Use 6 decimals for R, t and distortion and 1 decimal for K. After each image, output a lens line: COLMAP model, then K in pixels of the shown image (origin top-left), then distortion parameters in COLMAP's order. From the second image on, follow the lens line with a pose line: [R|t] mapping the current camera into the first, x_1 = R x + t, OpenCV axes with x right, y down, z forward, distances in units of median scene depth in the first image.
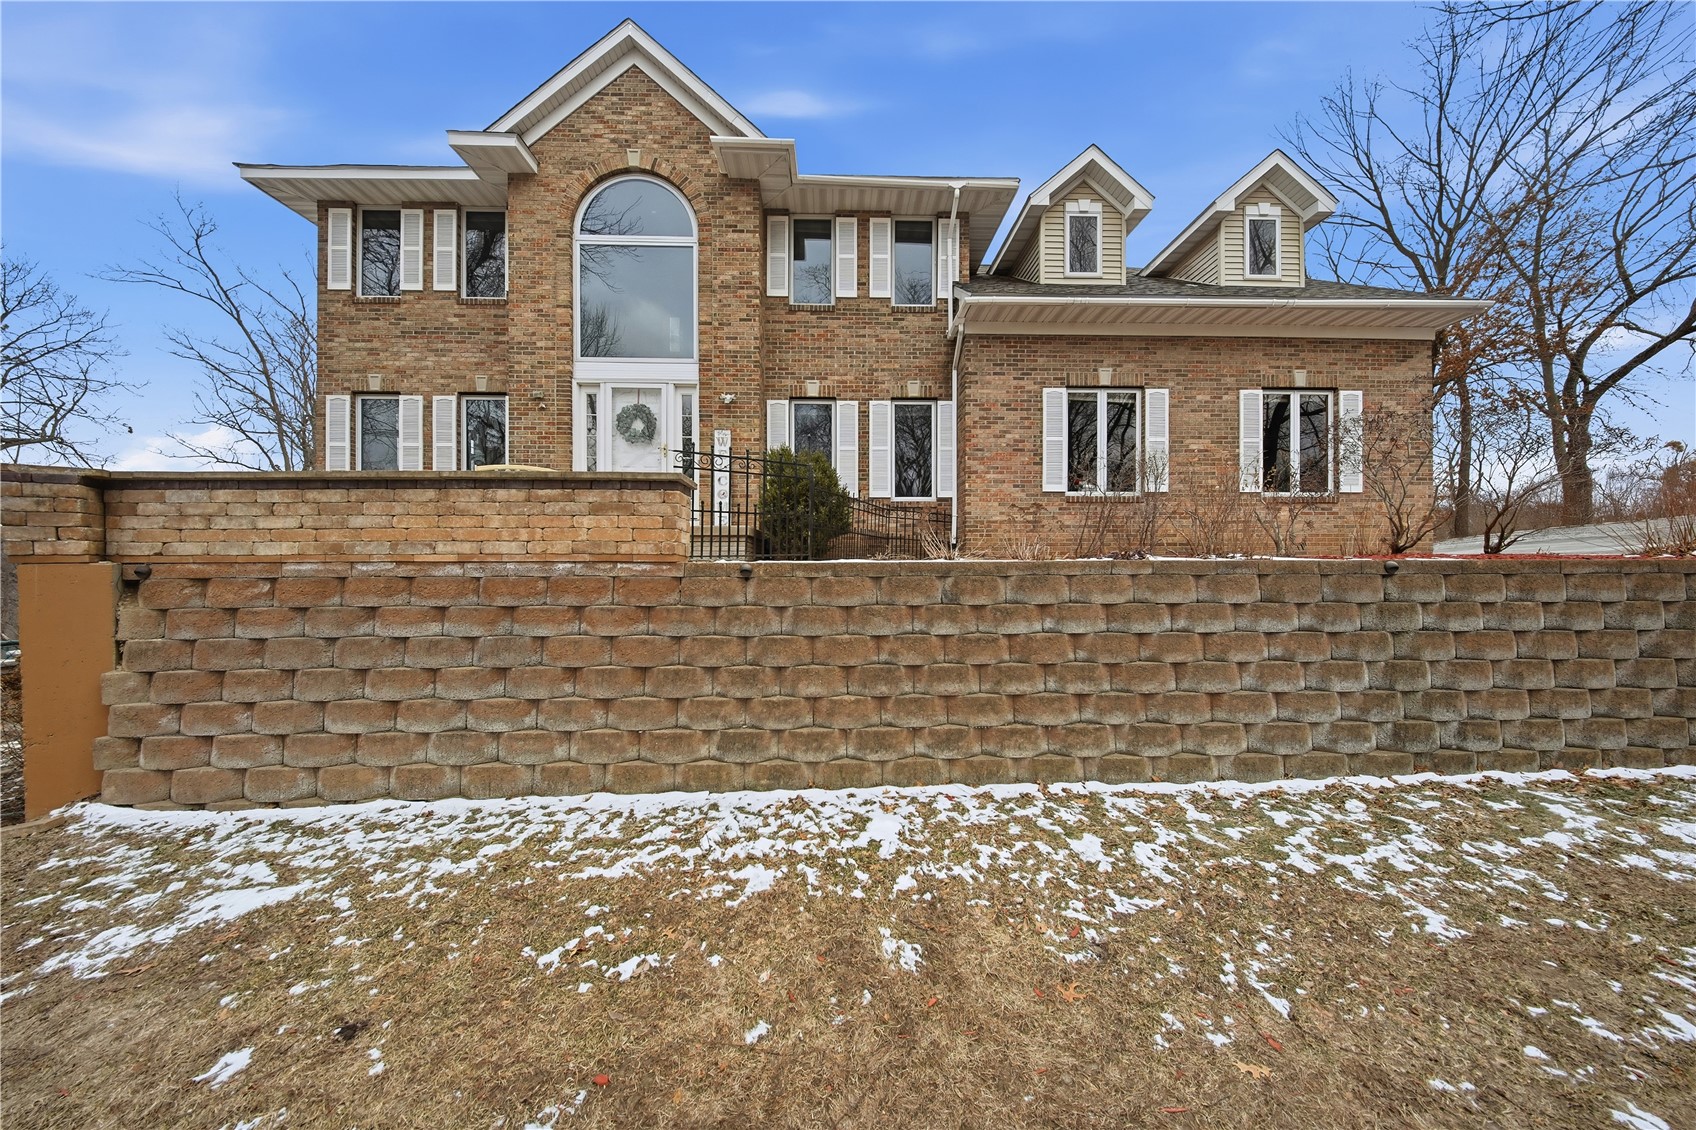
lens RADIAL K [[511.1, 0, 848.0], [0, 511.1, 565.0], [0, 0, 1]] dist [0.020693, -0.007778]
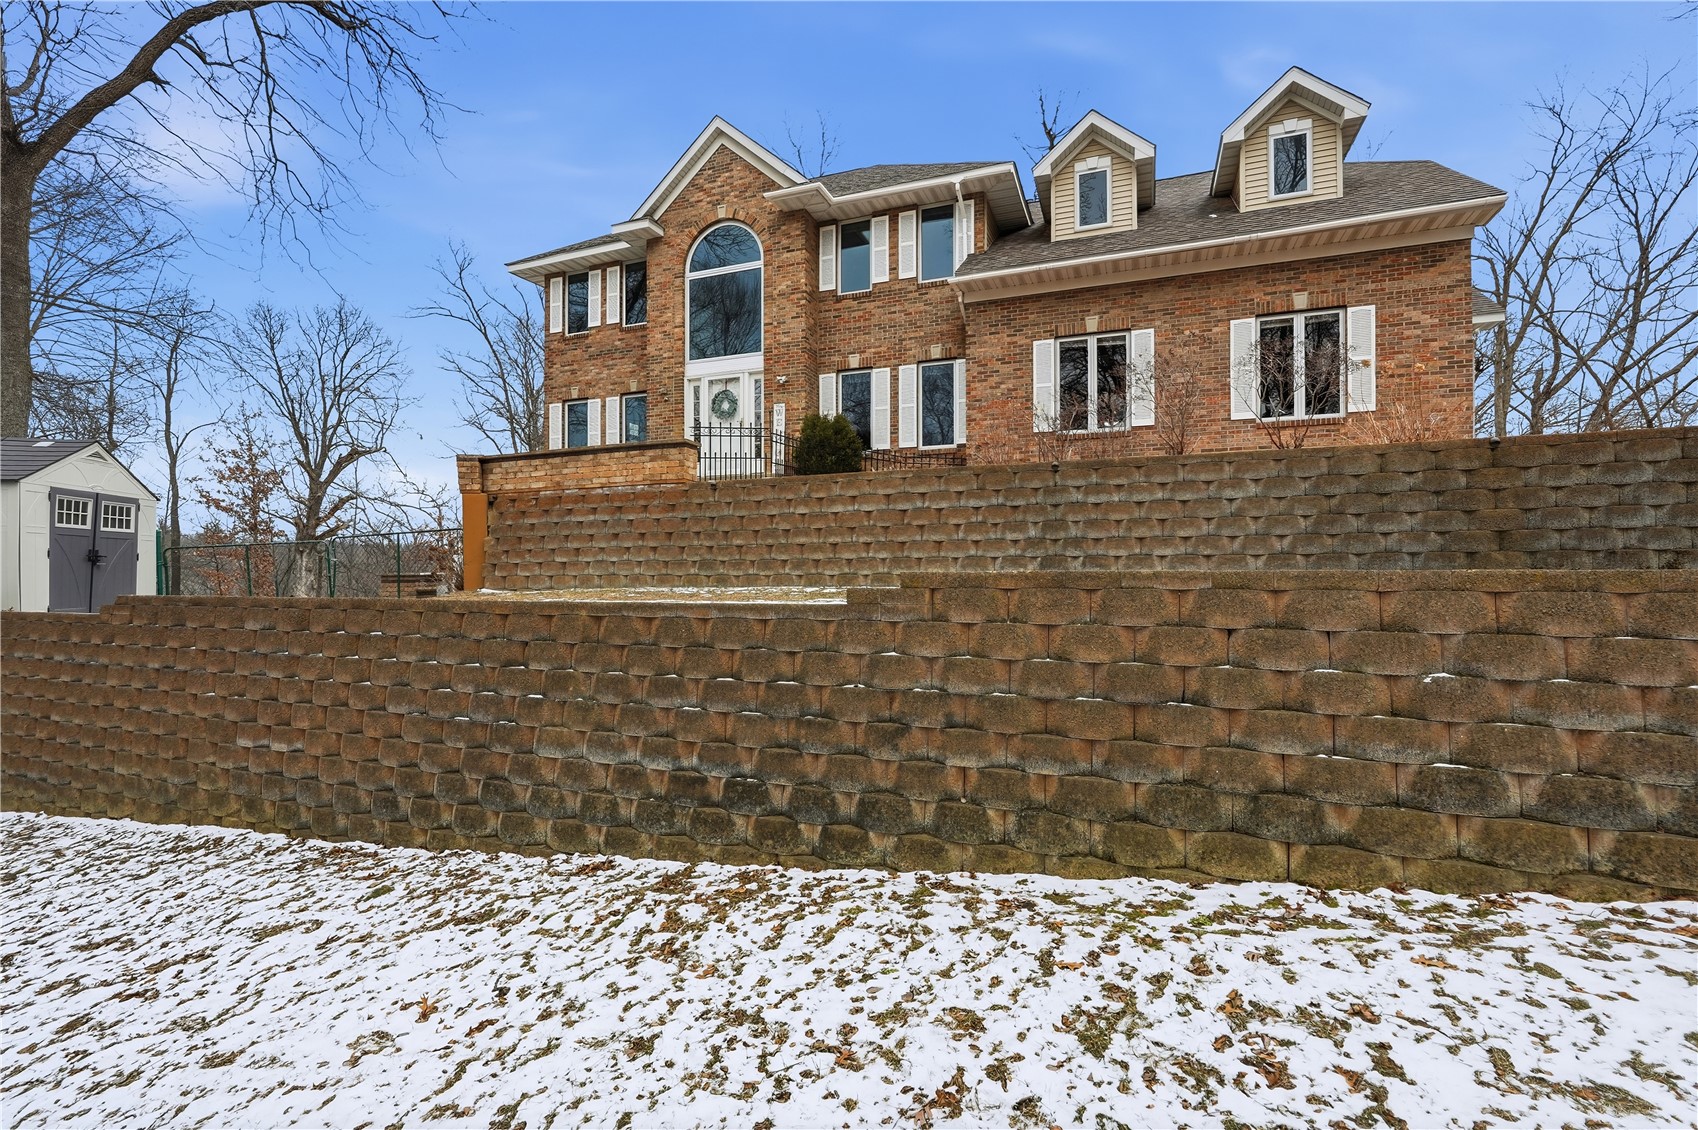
lens RADIAL K [[761.0, 0, 849.0], [0, 761.0, 565.0], [0, 0, 1]] dist [-0.003237, 0.000347]
pose [[0.920305, -0.006303, -0.391152, 0.647584], [0.003648, 0.999965, -0.007530, 0.155668], [0.391186, 0.005503, 0.920295, -0.682992]]
